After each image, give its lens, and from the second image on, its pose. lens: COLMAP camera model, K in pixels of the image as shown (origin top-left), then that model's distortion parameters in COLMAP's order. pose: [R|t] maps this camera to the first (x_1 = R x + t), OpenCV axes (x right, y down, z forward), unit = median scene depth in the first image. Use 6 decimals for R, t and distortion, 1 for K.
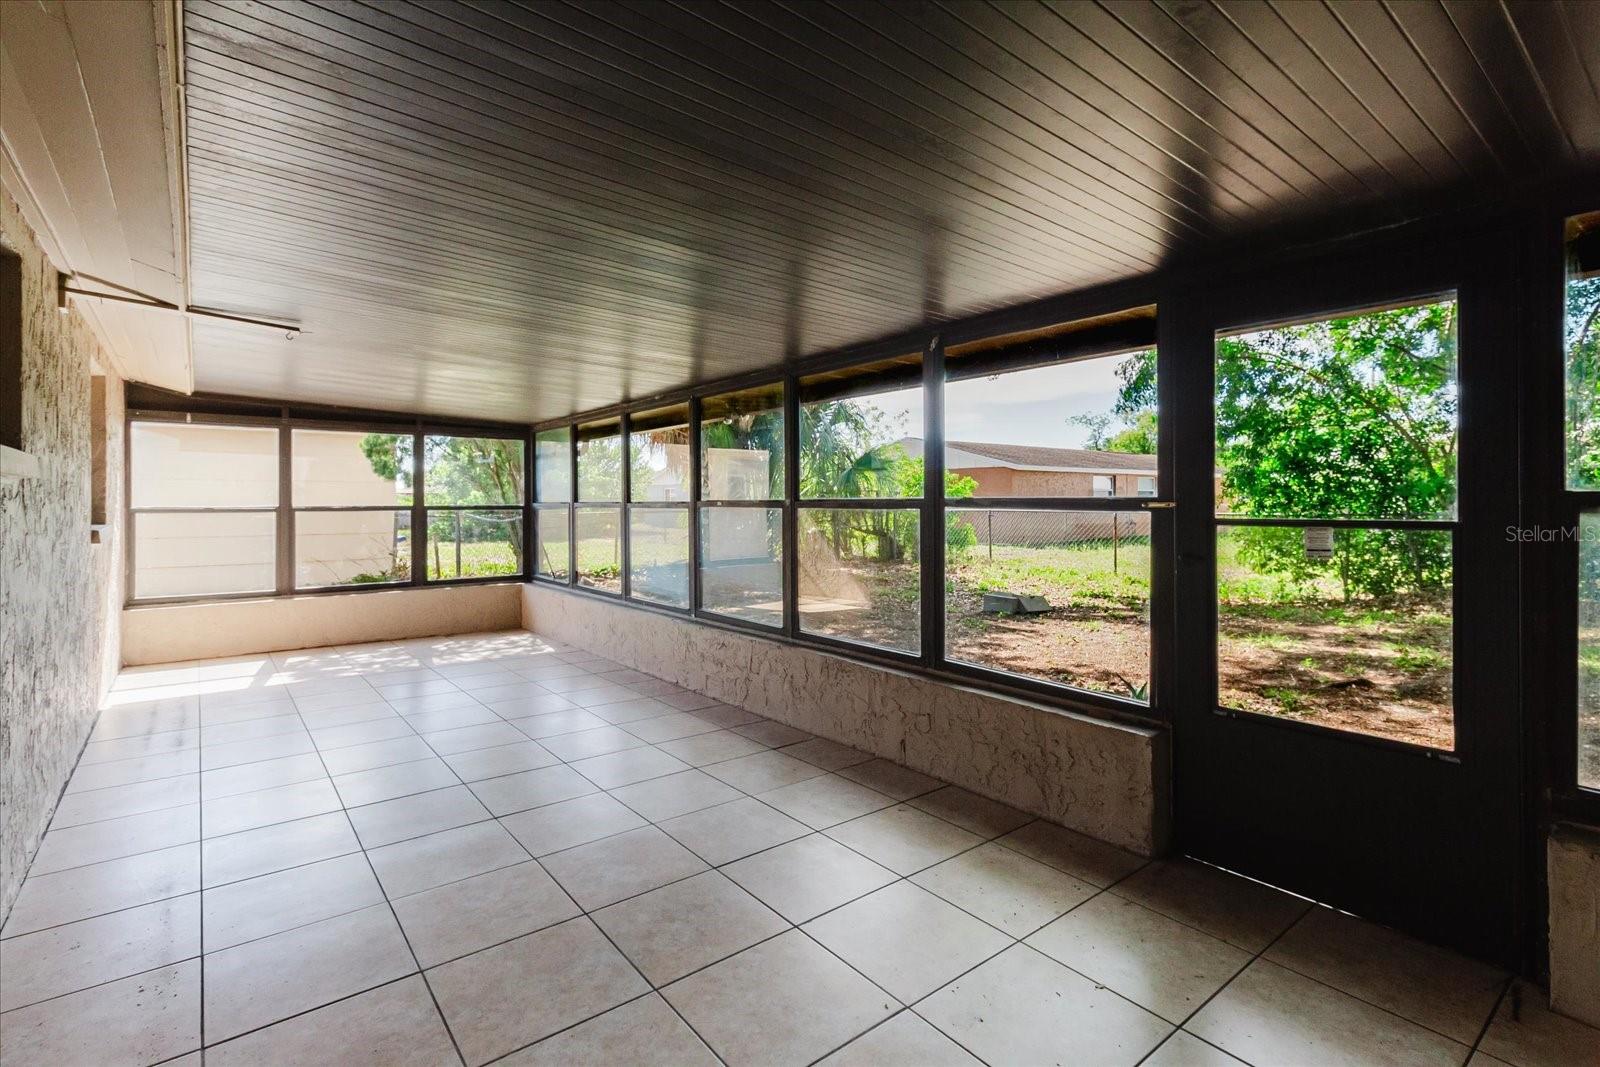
lens RADIAL K [[744.6, 0, 781.4], [0, 744.6, 504.1], [0, 0, 1]] dist [0.003395, -0.000939]
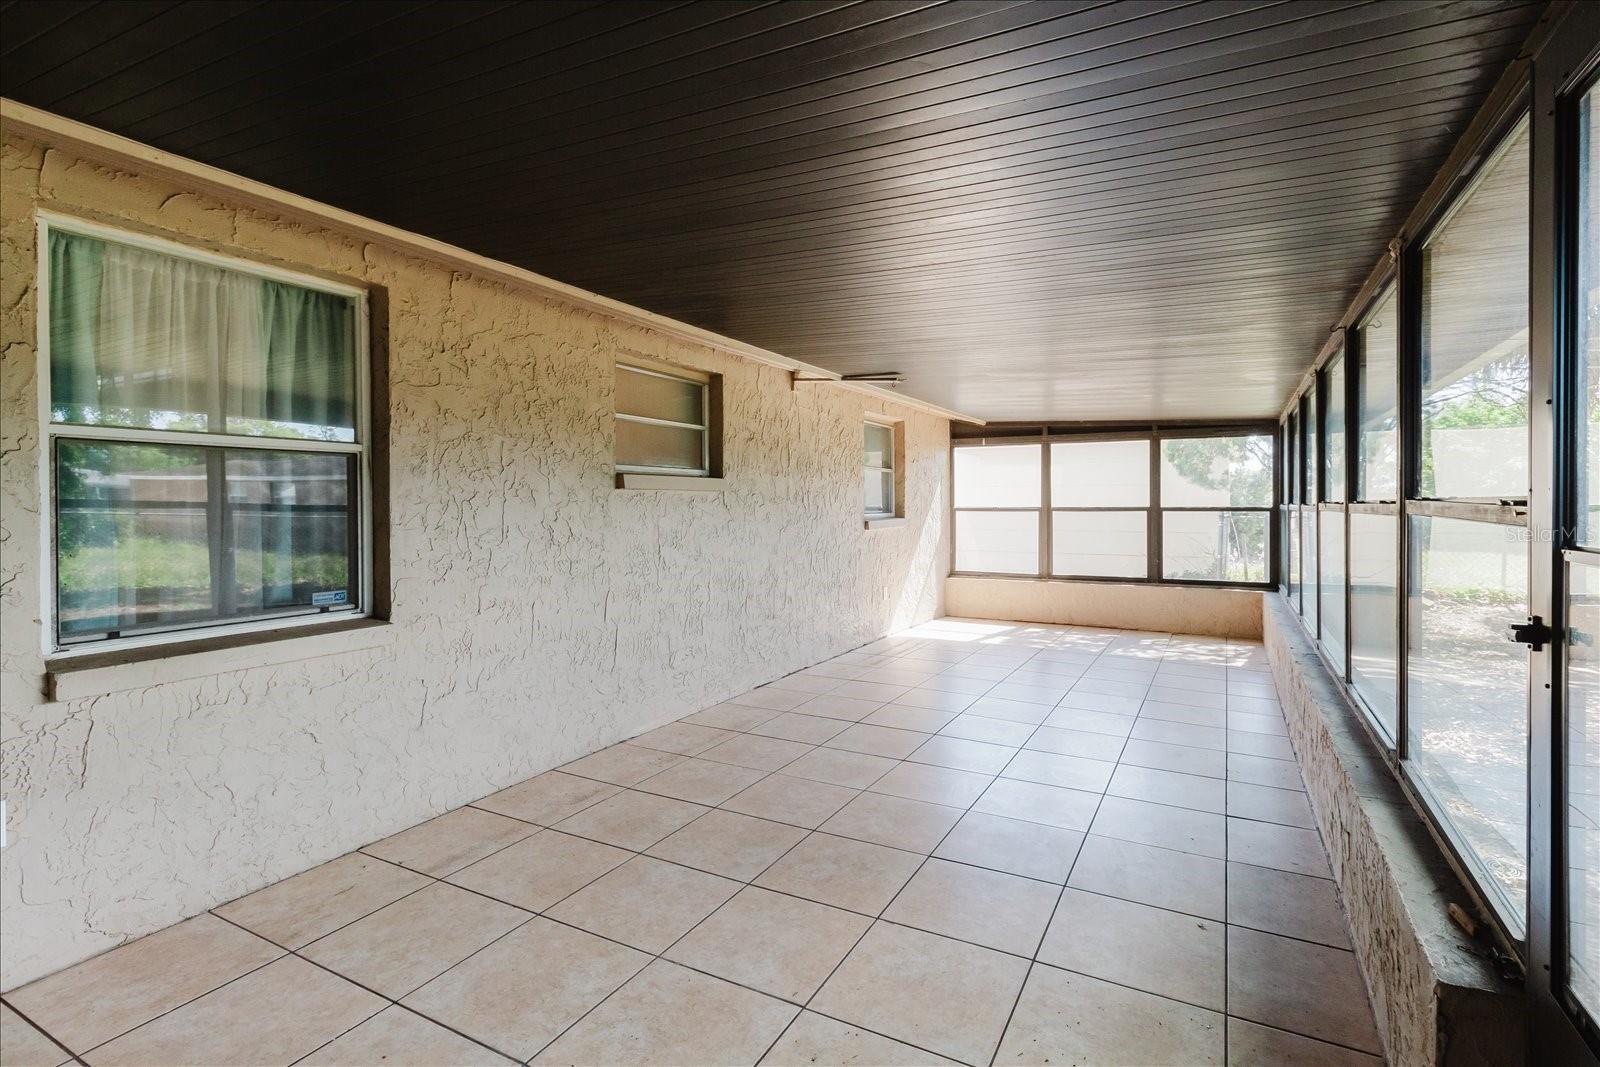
lens RADIAL K [[744.6, 0, 855.4], [0, 744.6, 505.5], [0, 0, 1]] dist [0.003395, -0.000939]
pose [[0.445939, 0.002799, -0.895059, 0.306078], [-0.003089, 0.999994, 0.001588, -0.000232], [0.895058, 0.002056, 0.445945, 0.172037]]
